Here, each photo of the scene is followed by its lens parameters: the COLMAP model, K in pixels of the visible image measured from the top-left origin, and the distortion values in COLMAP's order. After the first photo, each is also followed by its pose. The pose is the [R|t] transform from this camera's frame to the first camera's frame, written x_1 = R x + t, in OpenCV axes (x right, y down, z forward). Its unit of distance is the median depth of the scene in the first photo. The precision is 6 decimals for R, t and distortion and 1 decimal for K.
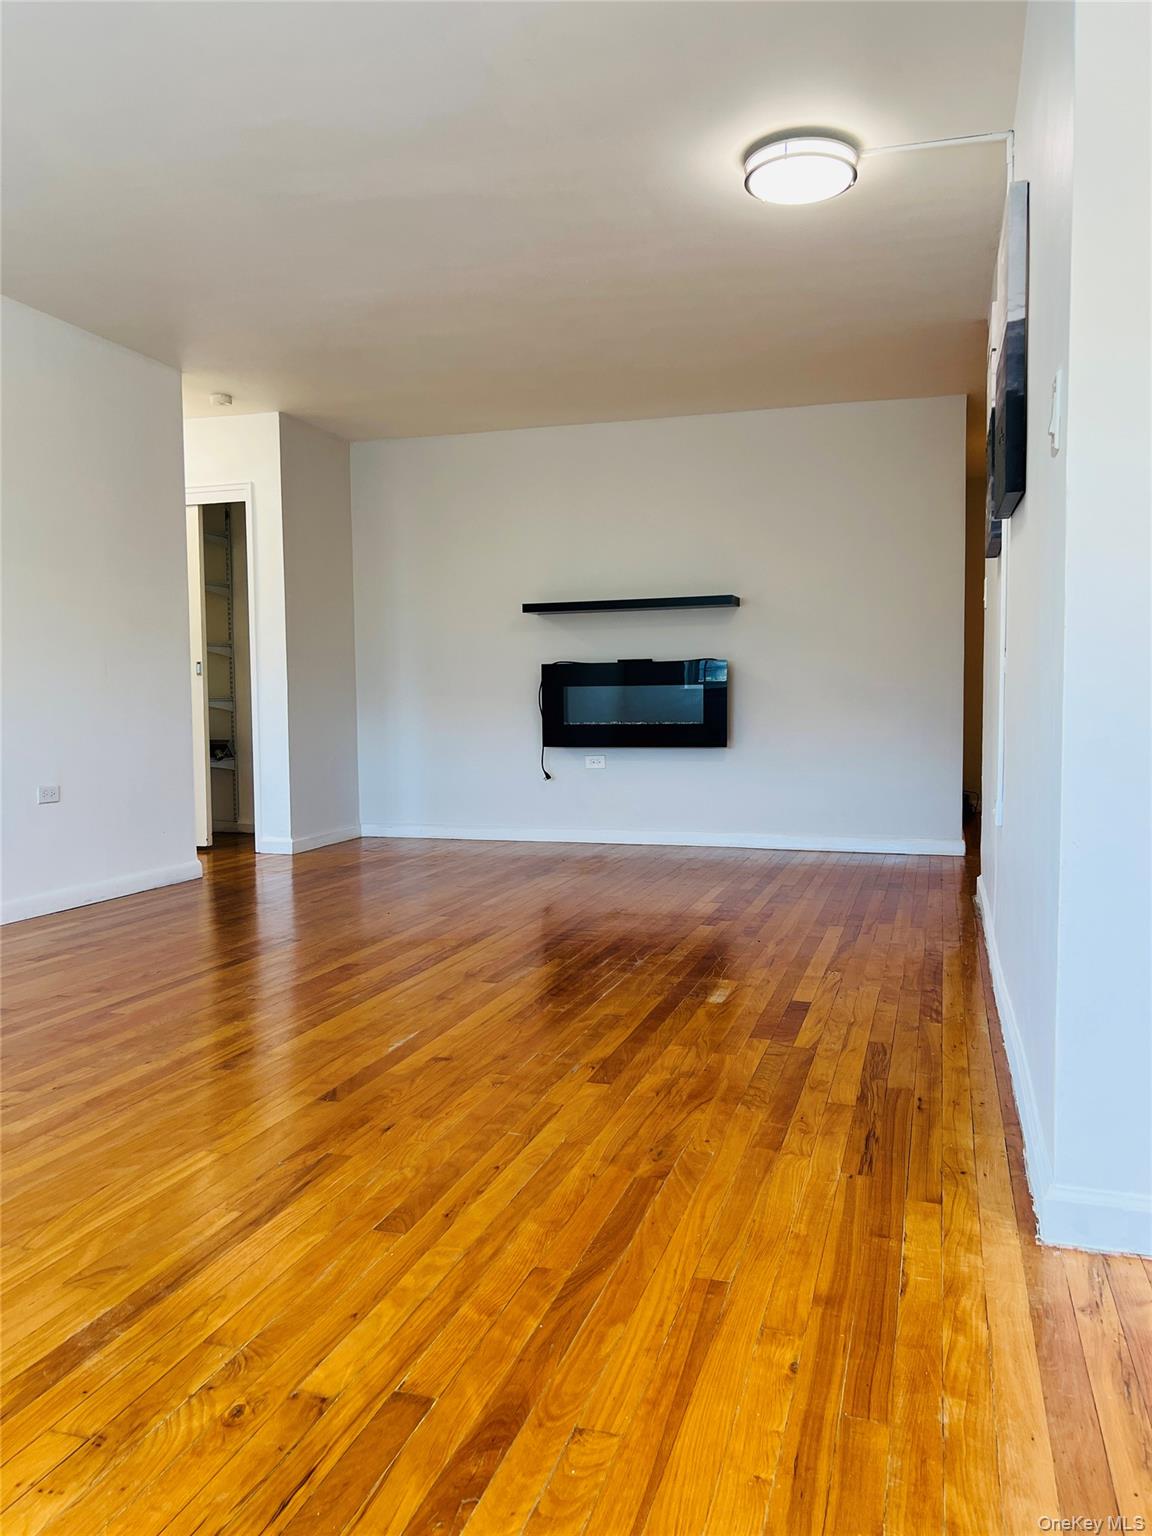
lens RADIAL K [[1154.8, 0, 570.1], [0, 1154.8, 768.5], [0, 0, 1]] dist [0.052990, -0.076010]
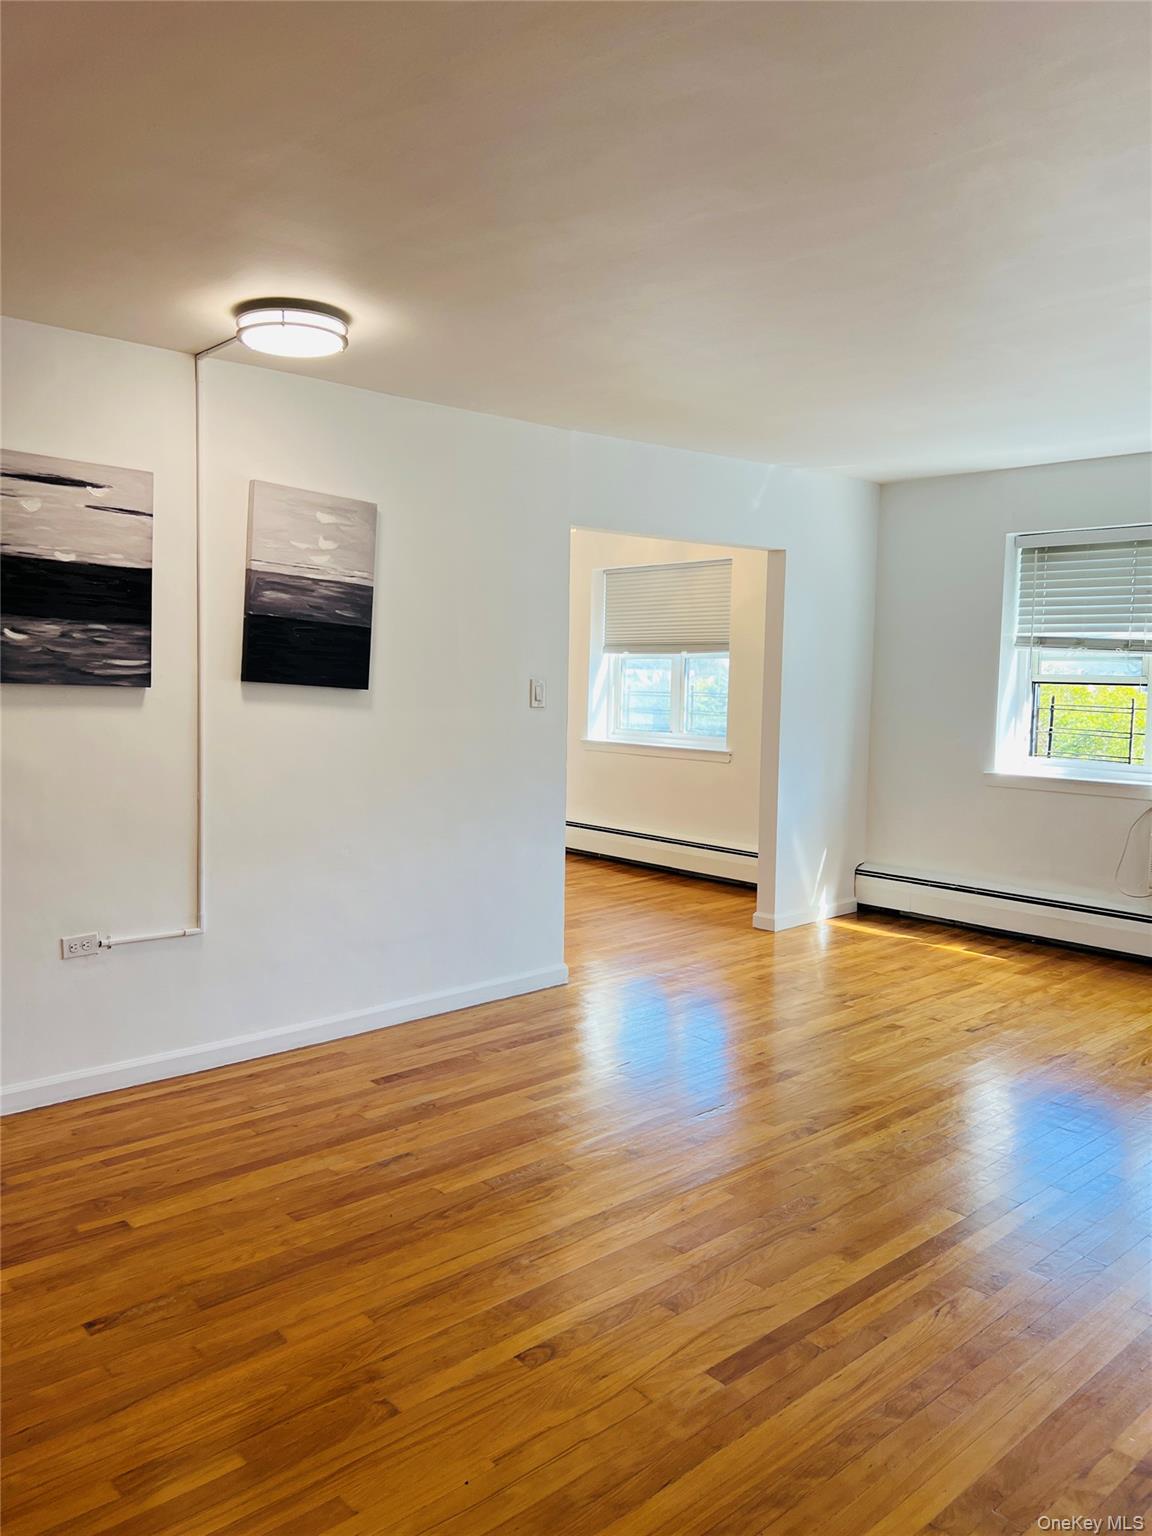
lens RADIAL K [[1154.8, 0, 570.1], [0, 1154.8, 768.5], [0, 0, 1]] dist [0.052990, -0.076010]
pose [[-0.865871, -0.049269, 0.497835, -0.853615], [0.015965, 0.991910, 0.125933, -0.413438], [-0.500013, 0.116990, -0.858080, 2.892196]]
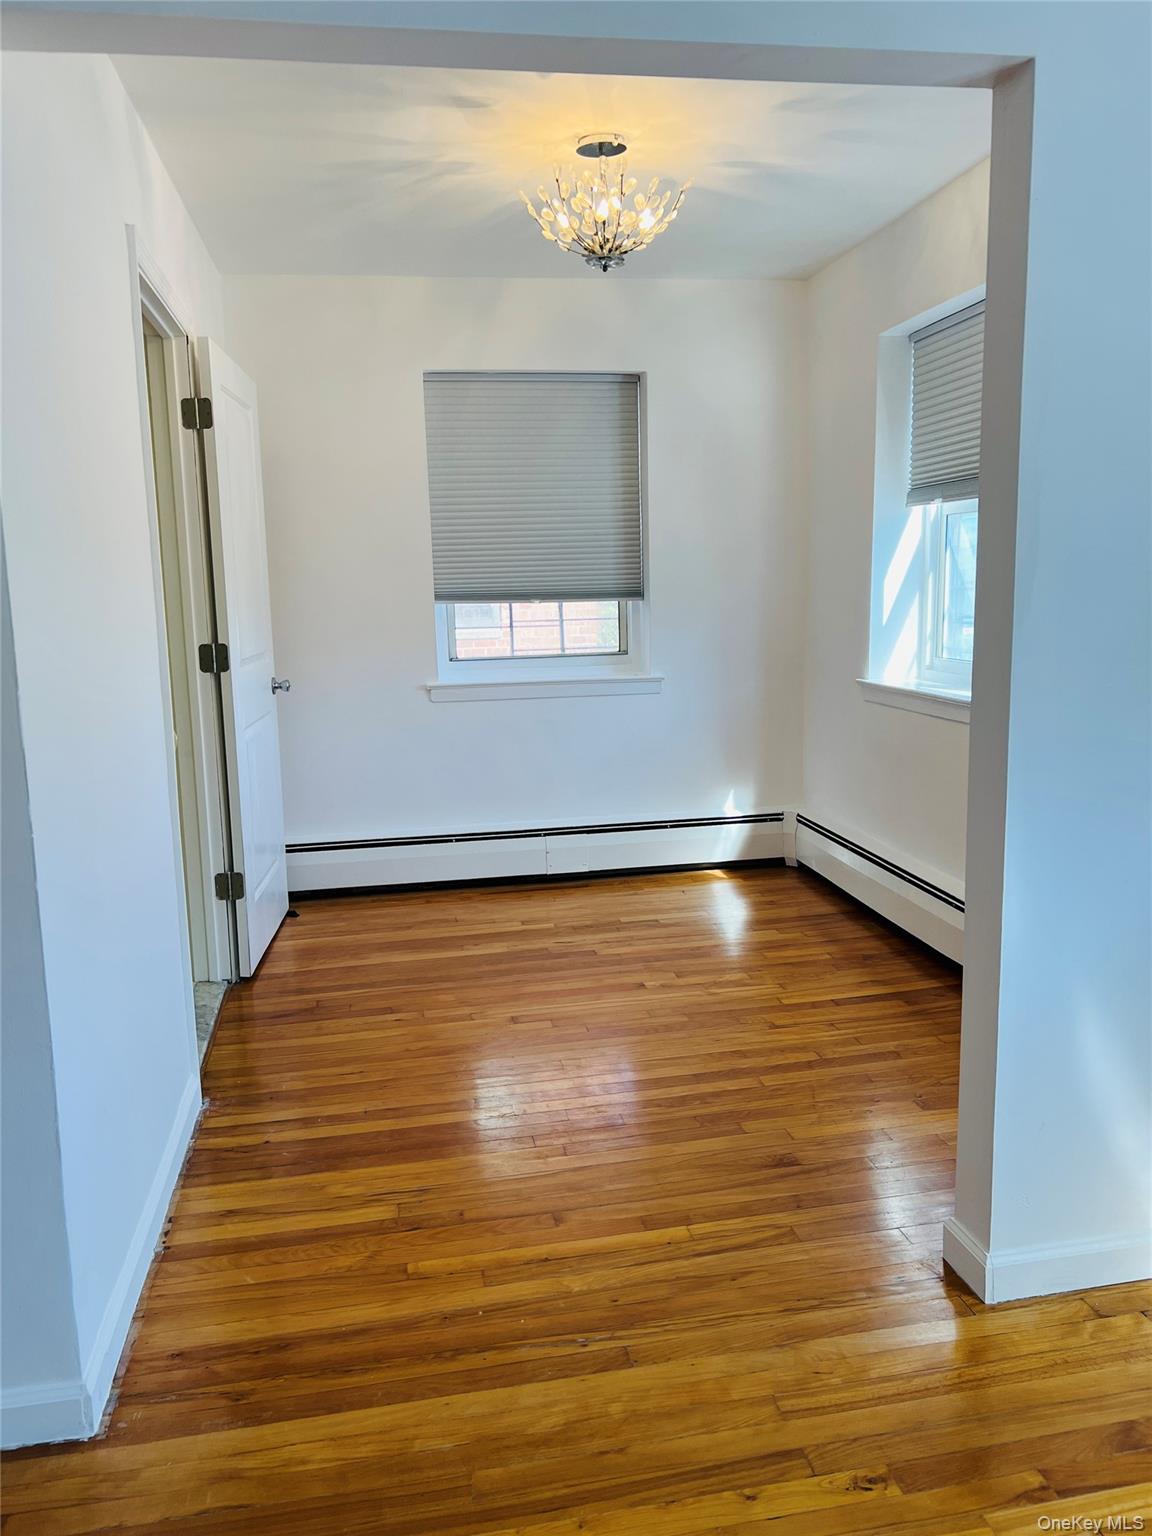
lens RADIAL K [[1154.8, 0, 570.1], [0, 1154.8, 768.5], [0, 0, 1]] dist [0.052990, -0.076010]
pose [[-0.460793, -0.121941, 0.879091, -0.506540], [0.078244, 0.981078, 0.177101, -0.259364], [-0.884052, 0.150391, -0.442533, 0.851756]]
